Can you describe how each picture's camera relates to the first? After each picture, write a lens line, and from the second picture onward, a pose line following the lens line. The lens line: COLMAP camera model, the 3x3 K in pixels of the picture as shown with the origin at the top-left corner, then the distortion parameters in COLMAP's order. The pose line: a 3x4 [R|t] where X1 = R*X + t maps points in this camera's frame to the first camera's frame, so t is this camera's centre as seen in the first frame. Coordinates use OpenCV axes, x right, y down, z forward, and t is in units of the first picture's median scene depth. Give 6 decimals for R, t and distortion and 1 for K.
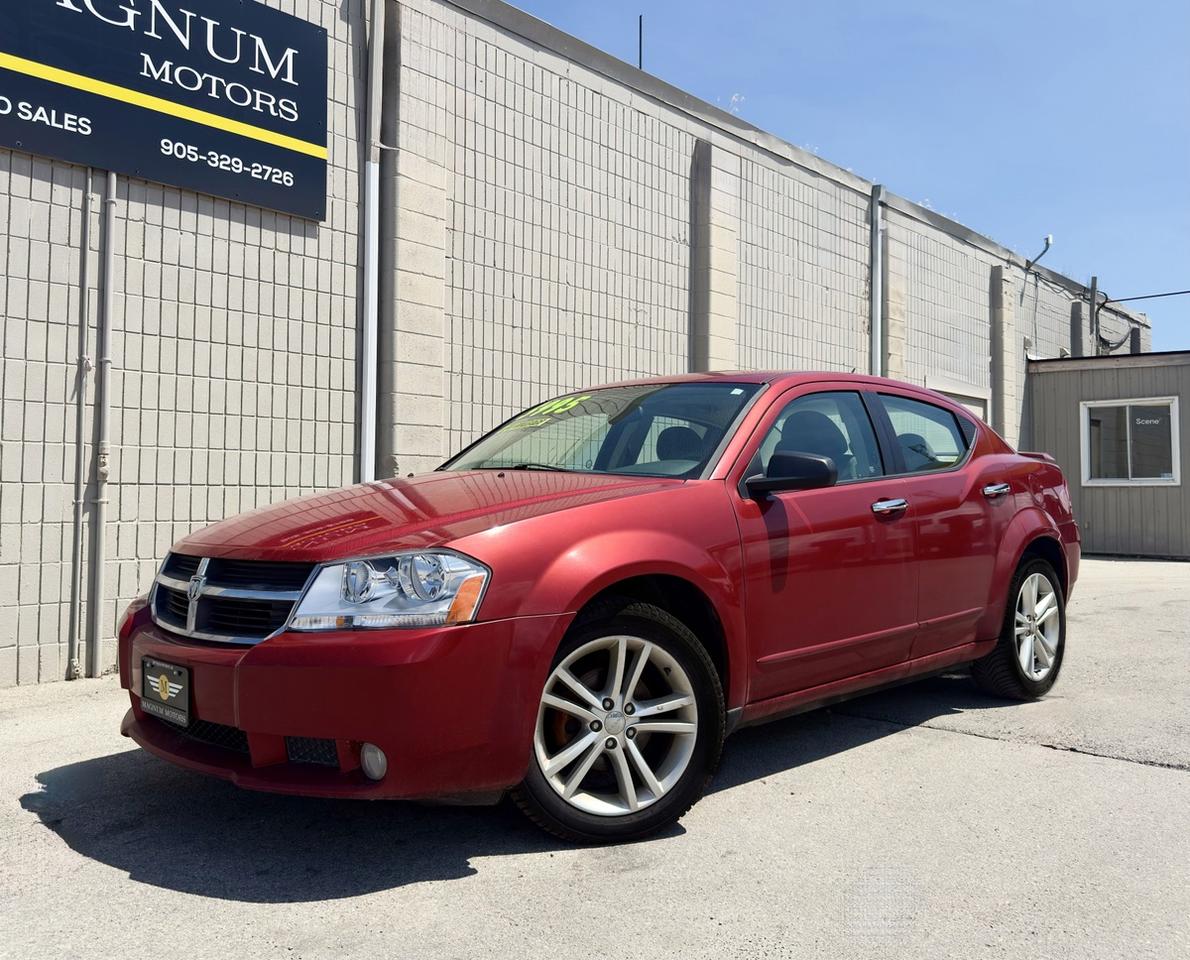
lens RADIAL K [[1053.8, 0, 596.1], [0, 1053.8, 462.3], [0, 0, 1]] dist [-0.074760, 0.003302]
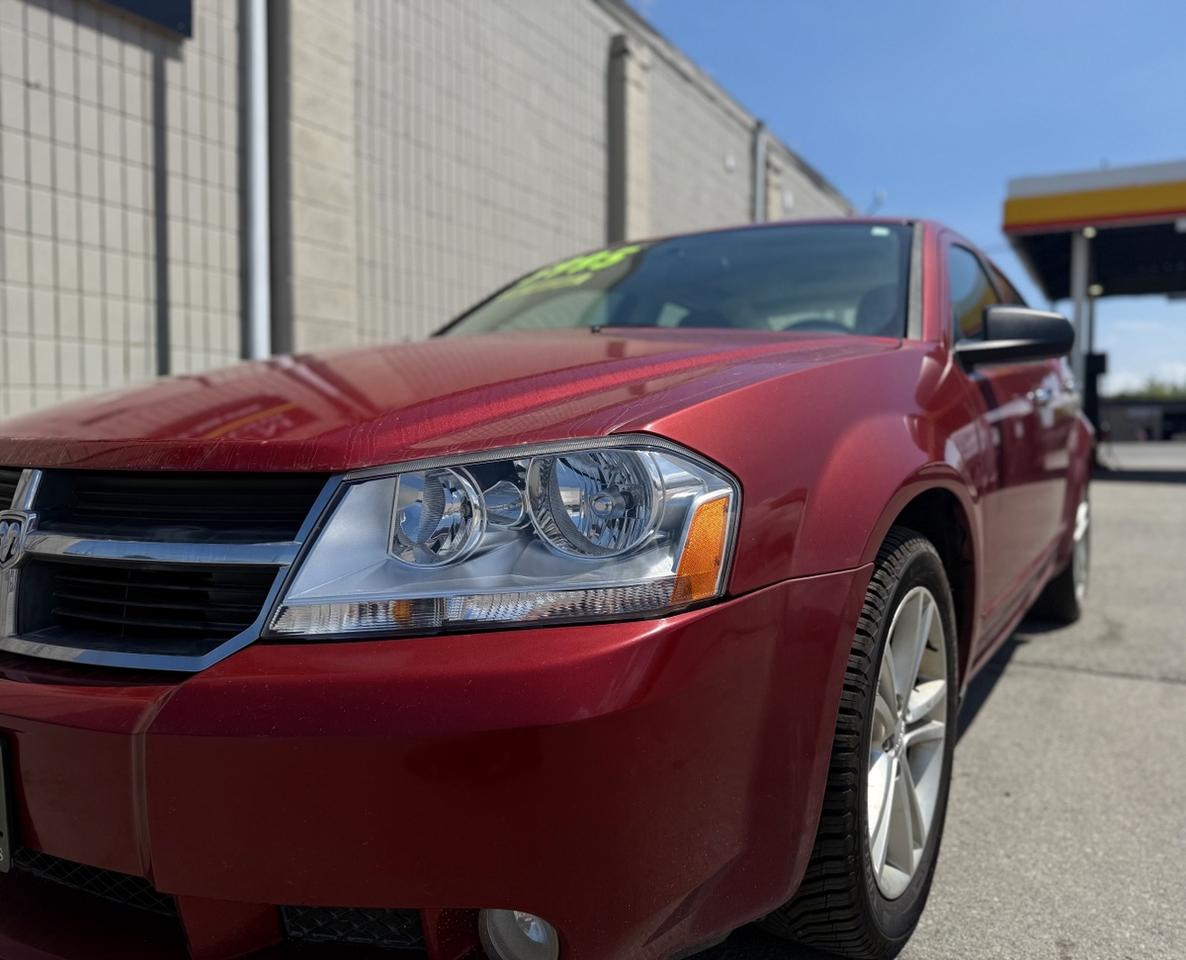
lens RADIAL K [[795.7, 0, 594.6], [0, 795.7, 511.0], [0, 0, 1]] dist [-0.043346, 0.001130]
pose [[0.966403, -0.019328, 0.256302, -0.231599], [-0.011784, 0.992788, 0.119299, 0.067483], [-0.256760, -0.118311, 0.959206, 0.627466]]
